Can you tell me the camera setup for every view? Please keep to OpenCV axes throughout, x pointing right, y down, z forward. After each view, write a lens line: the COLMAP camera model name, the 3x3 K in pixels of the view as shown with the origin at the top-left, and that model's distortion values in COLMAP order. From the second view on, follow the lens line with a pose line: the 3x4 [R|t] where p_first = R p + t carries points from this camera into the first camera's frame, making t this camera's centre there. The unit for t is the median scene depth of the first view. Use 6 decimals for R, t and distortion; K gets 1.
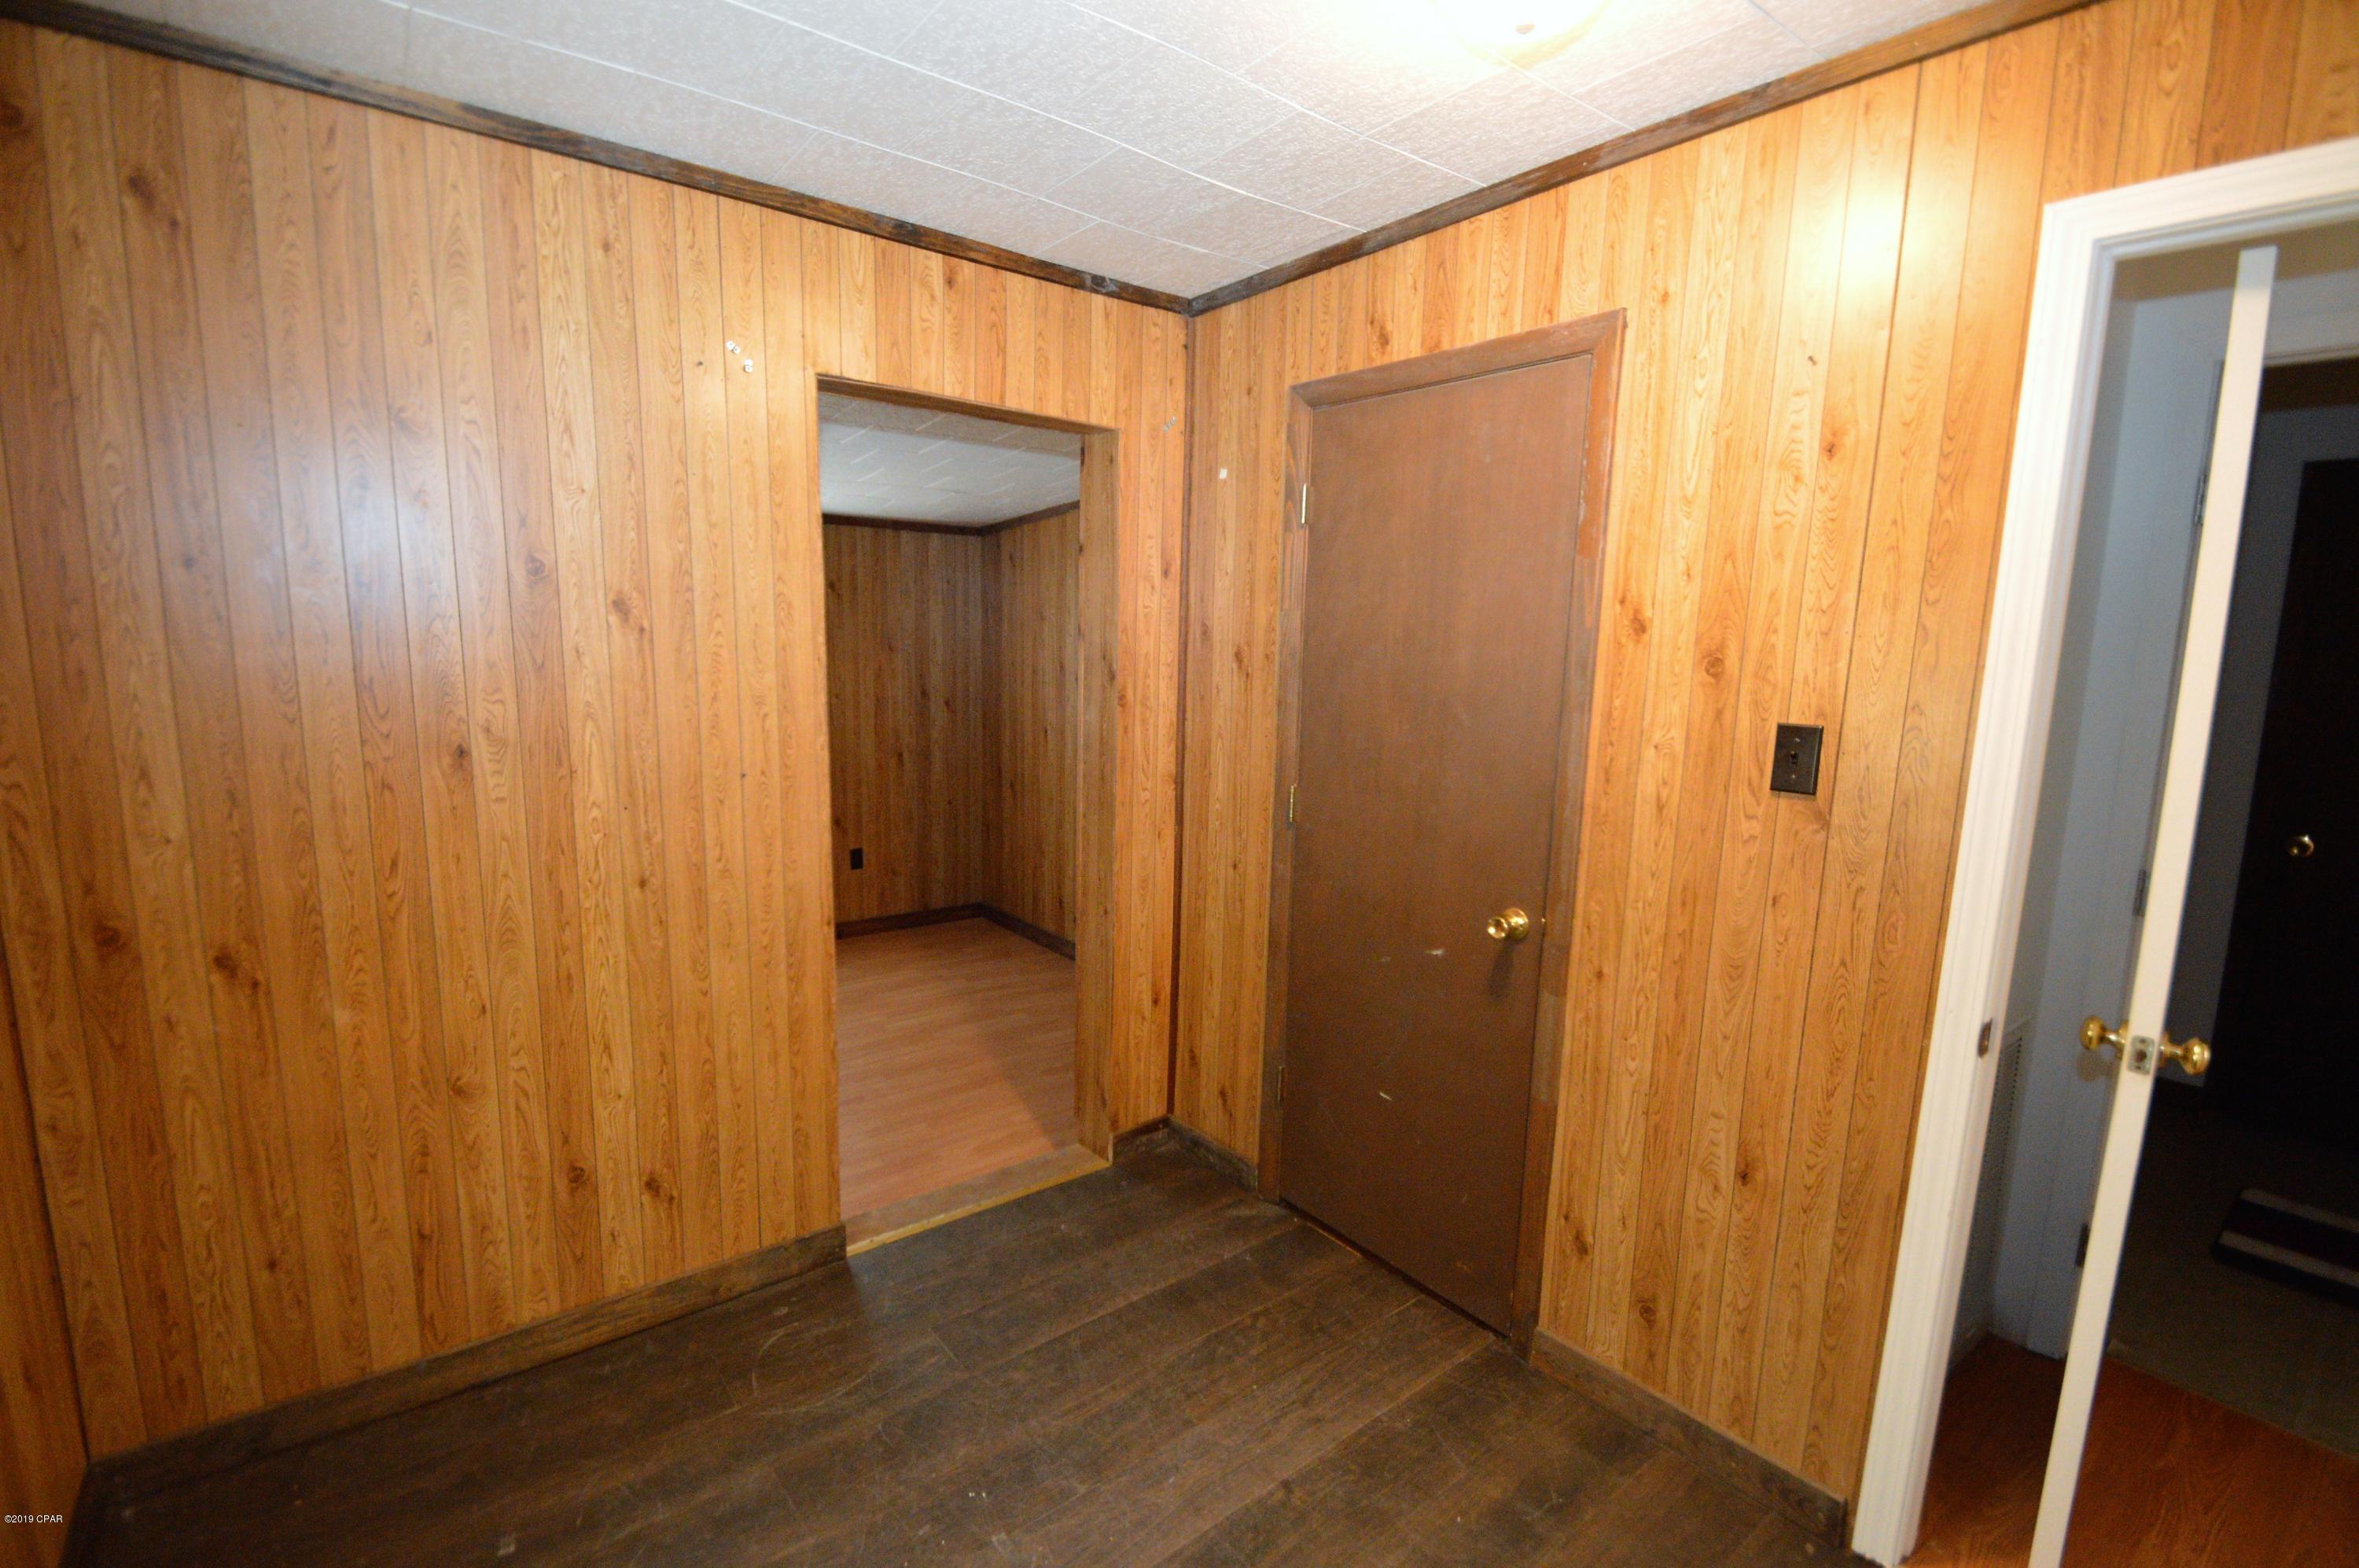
lens RADIAL K [[1050.9, 0, 1156.7], [0, 1050.9, 793.9], [0, 0, 1]] dist [0.019815, -0.020047]
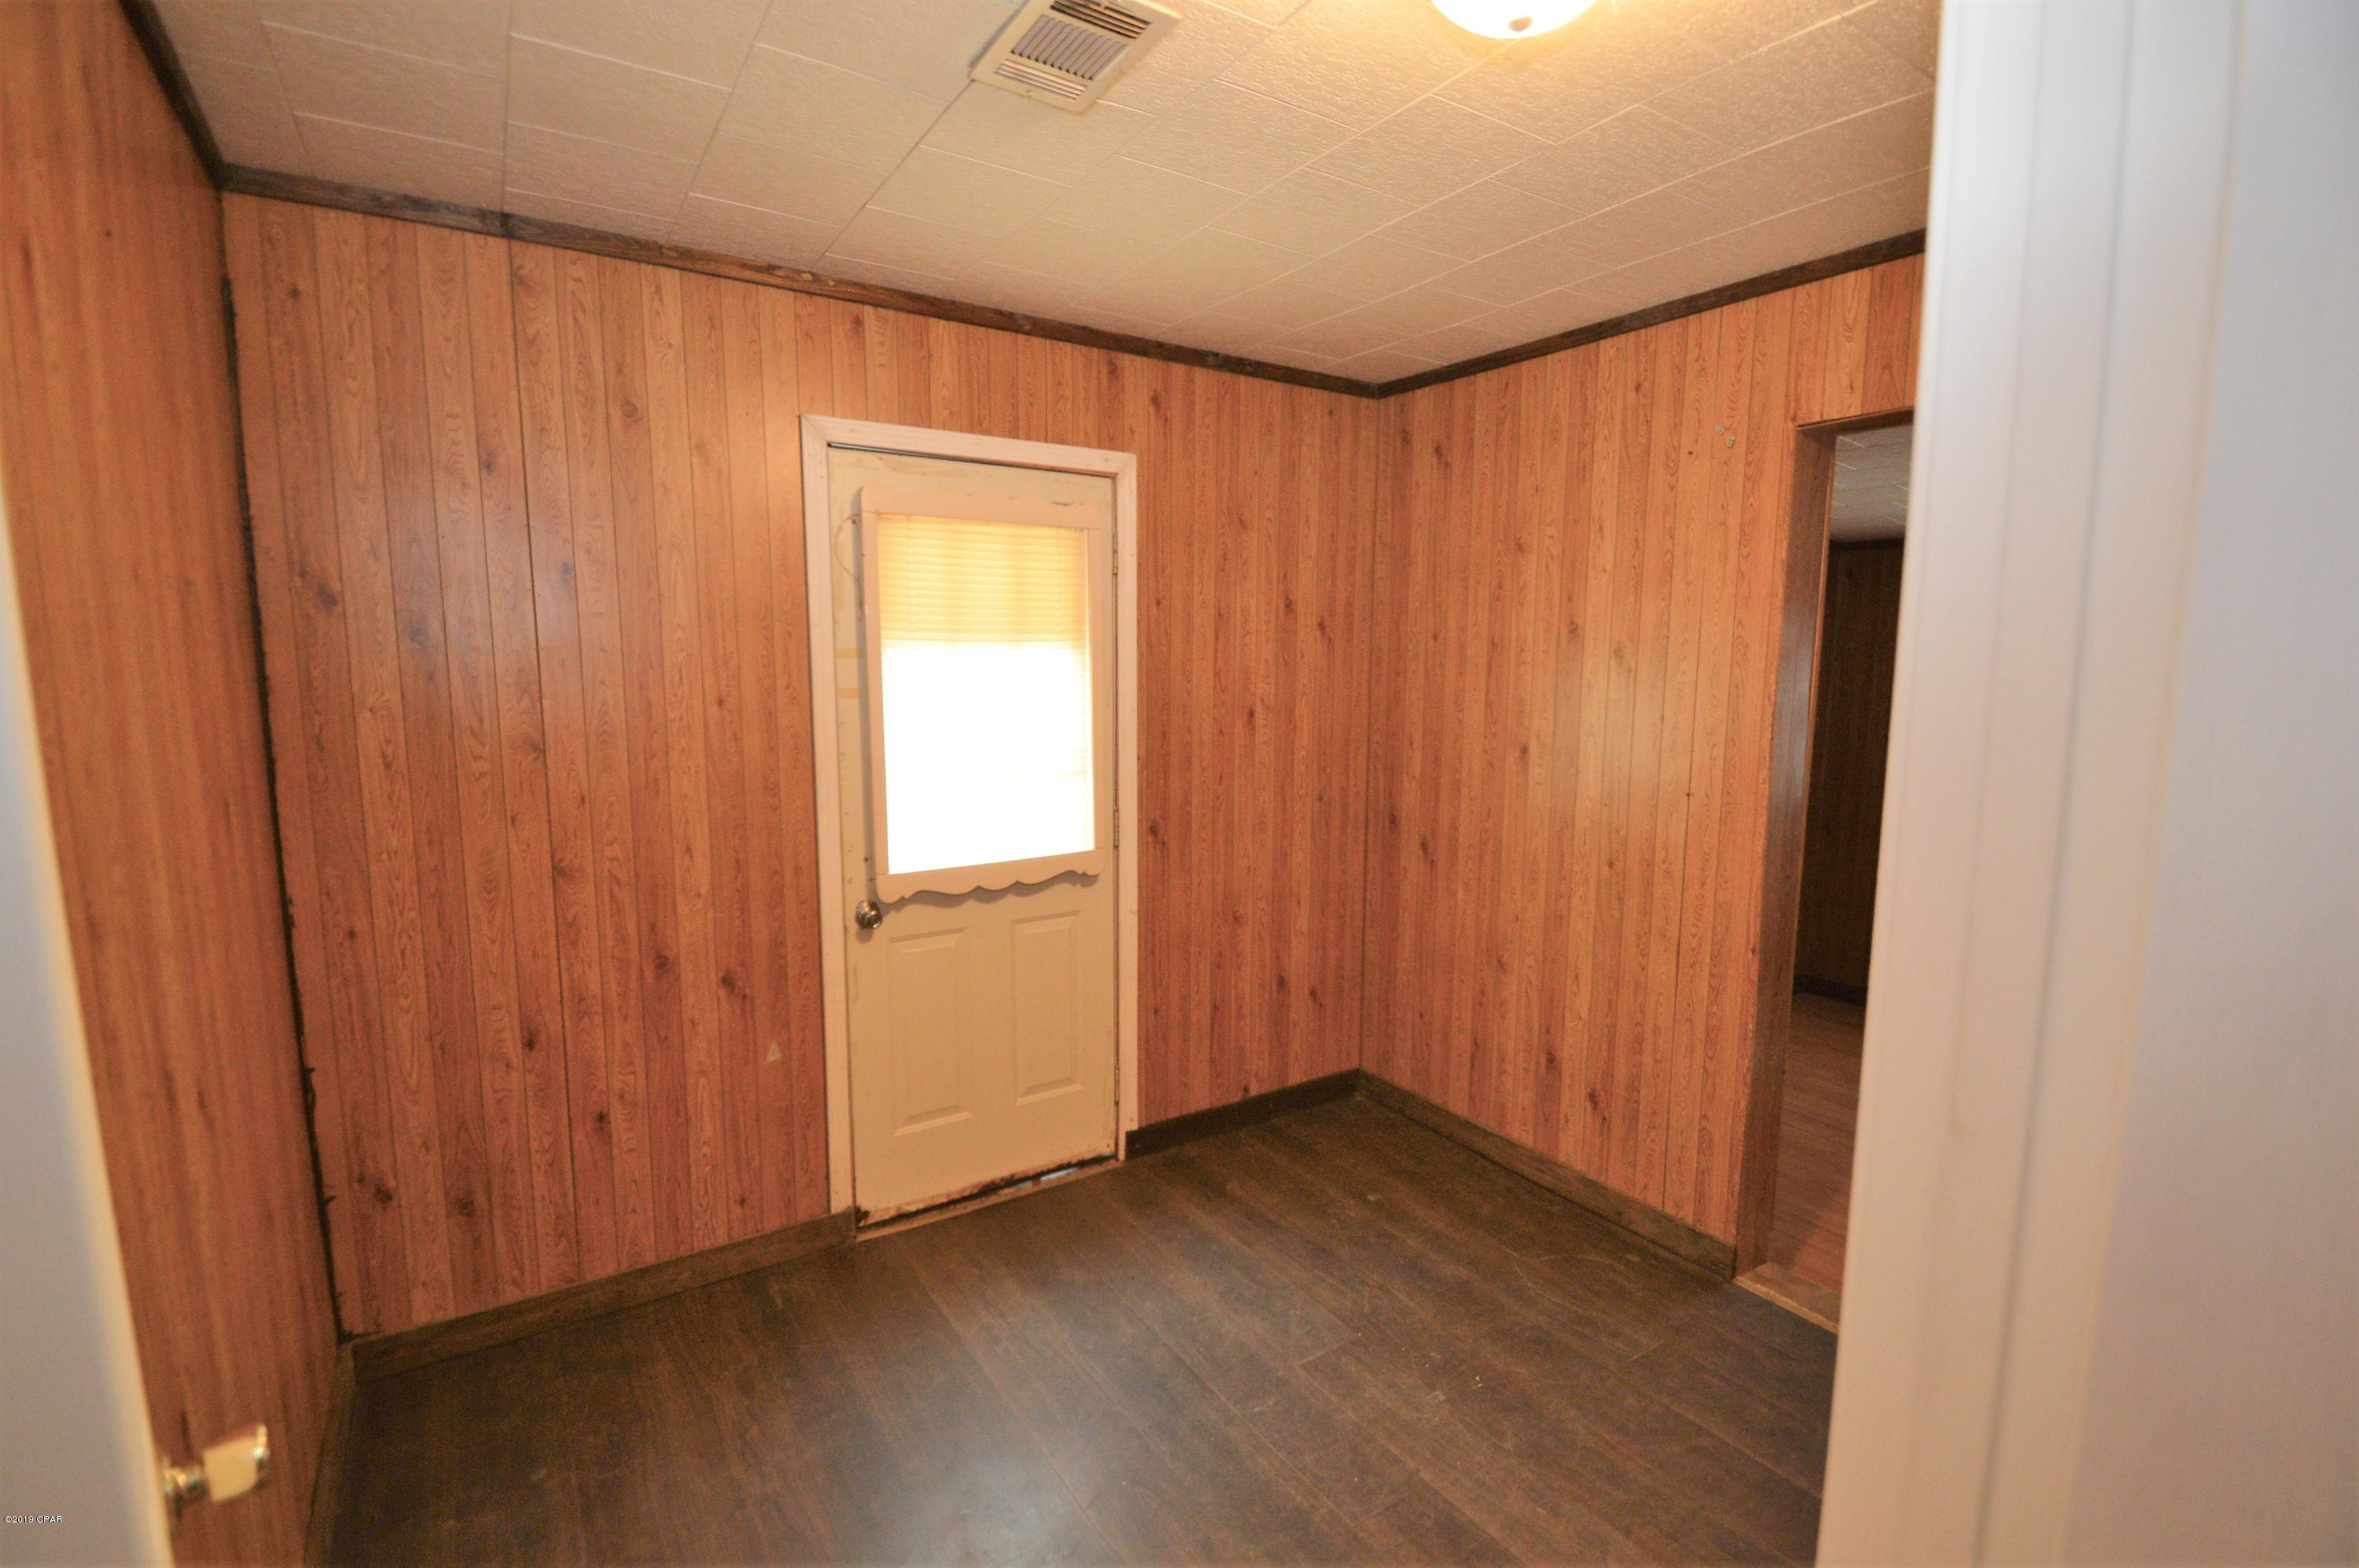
lens RADIAL K [[1050.9, 0, 1156.7], [0, 1050.9, 793.9], [0, 0, 1]] dist [0.019815, -0.020047]
pose [[-0.084639, 0.107177, -0.990631, 0.851201], [-0.157634, 0.980238, 0.119520, -0.068144], [0.983864, 0.166273, -0.066071, 0.527019]]
